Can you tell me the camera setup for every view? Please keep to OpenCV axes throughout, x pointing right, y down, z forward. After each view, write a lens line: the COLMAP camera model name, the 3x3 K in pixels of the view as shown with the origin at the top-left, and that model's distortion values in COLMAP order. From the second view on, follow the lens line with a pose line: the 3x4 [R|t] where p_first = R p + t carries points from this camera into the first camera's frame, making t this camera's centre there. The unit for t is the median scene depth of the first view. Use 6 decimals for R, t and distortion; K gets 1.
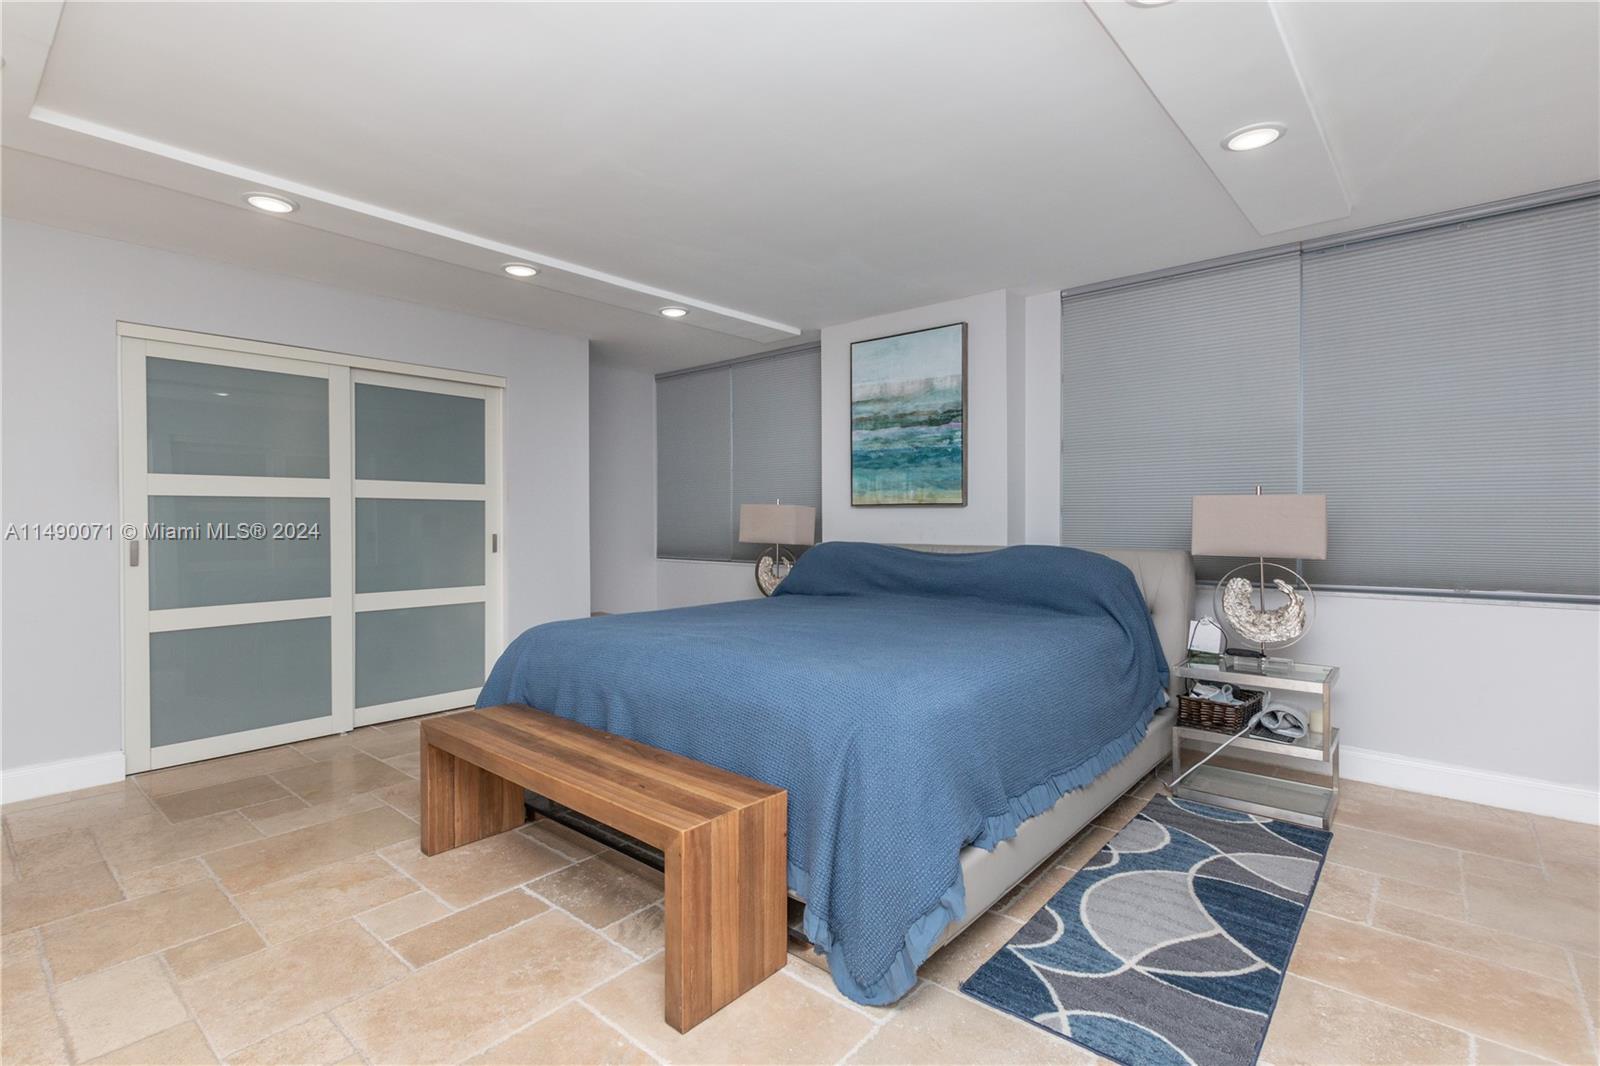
lens RADIAL K [[756.7, 0, 789.7], [0, 756.7, 522.4], [0, 0, 1]] dist [0.005953, -0.002714]
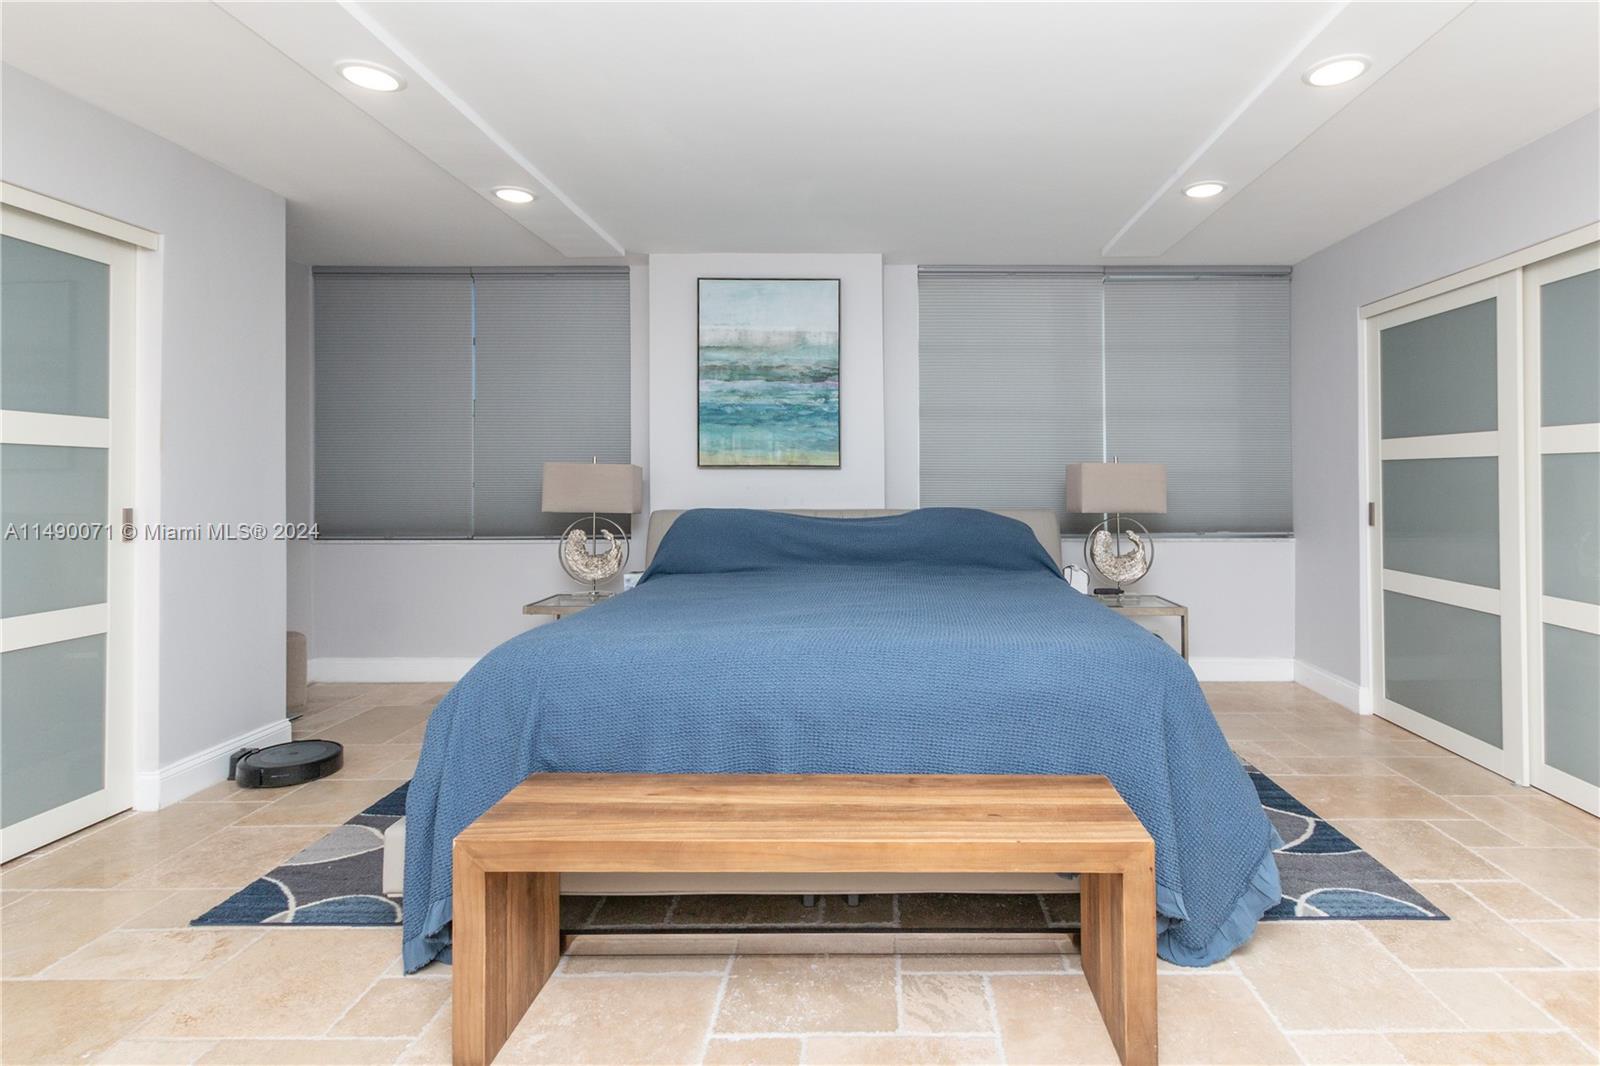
lens RADIAL K [[805.0, 0, 827.4], [0, 805.0, 474.9], [0, 0, 1]] dist [0.009732, -0.000403]
pose [[0.744713, 0.006738, 0.667350, -0.452784], [0.002258, 0.999918, -0.012615, -0.000752], [-0.667381, 0.010901, 0.744637, 0.240607]]
